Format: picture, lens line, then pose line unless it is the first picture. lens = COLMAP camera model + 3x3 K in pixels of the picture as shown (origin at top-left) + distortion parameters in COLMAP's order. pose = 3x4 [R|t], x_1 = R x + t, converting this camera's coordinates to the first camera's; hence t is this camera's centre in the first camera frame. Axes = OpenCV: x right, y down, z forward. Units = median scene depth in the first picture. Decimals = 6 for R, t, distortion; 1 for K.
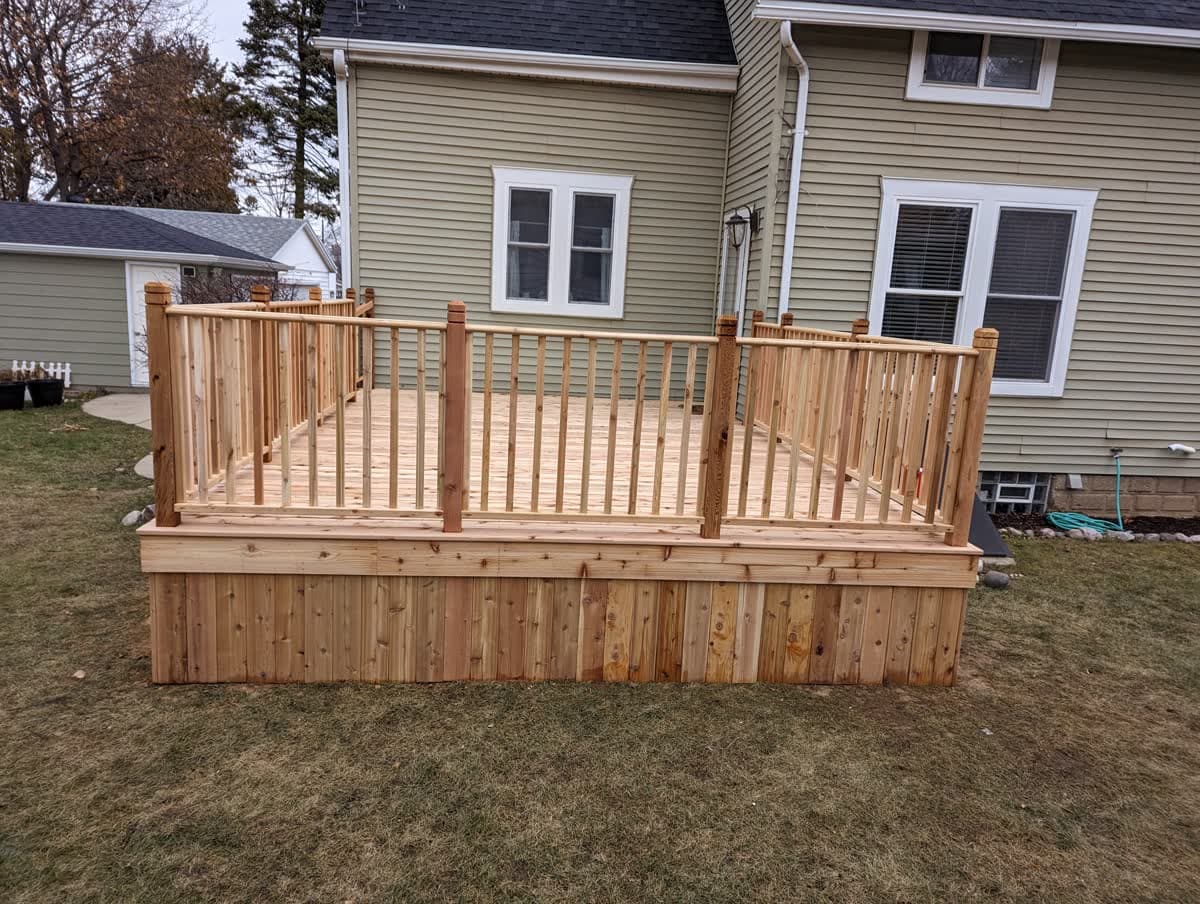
lens RADIAL K [[843.4, 0, 600.0], [0, 843.4, 452.0], [0, 0, 1]] dist [0.077606, -0.066731]
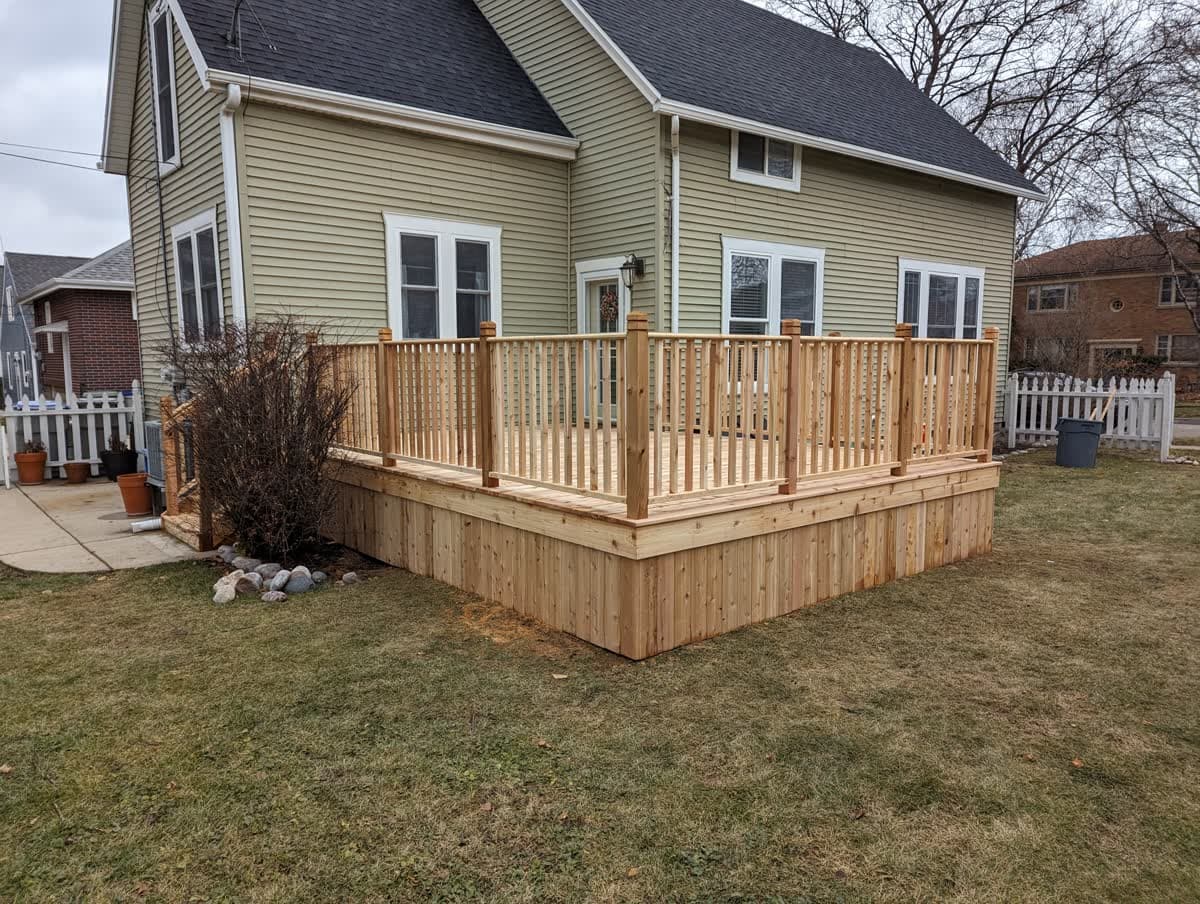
lens RADIAL K [[844.0, 0, 614.2], [0, 844.0, 446.0], [0, 0, 1]] dist [0.084091, -0.076422]
pose [[0.817772, -0.113785, 0.564183, -0.578915], [0.149155, 0.988671, -0.016800, 0.000887], [-0.555880, 0.097889, 0.825479, 0.029696]]
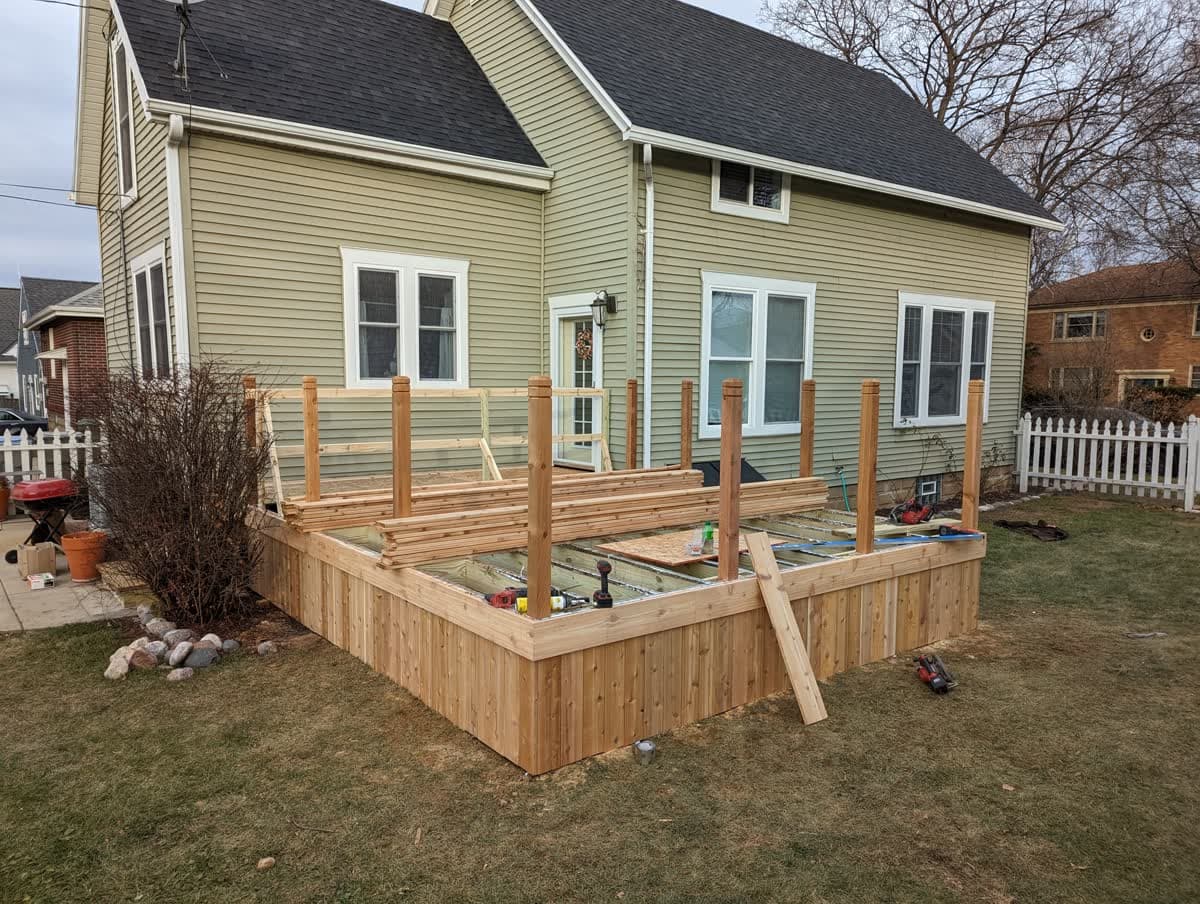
lens RADIAL K [[844.4, 0, 593.8], [0, 844.4, 460.3], [0, 0, 1]] dist [0.076679, -0.065875]
pose [[0.844453, -0.098495, 0.526496, -0.475782], [0.135276, 0.990300, -0.031709, -0.025712], [-0.518266, 0.097999, 0.849586, 0.048034]]
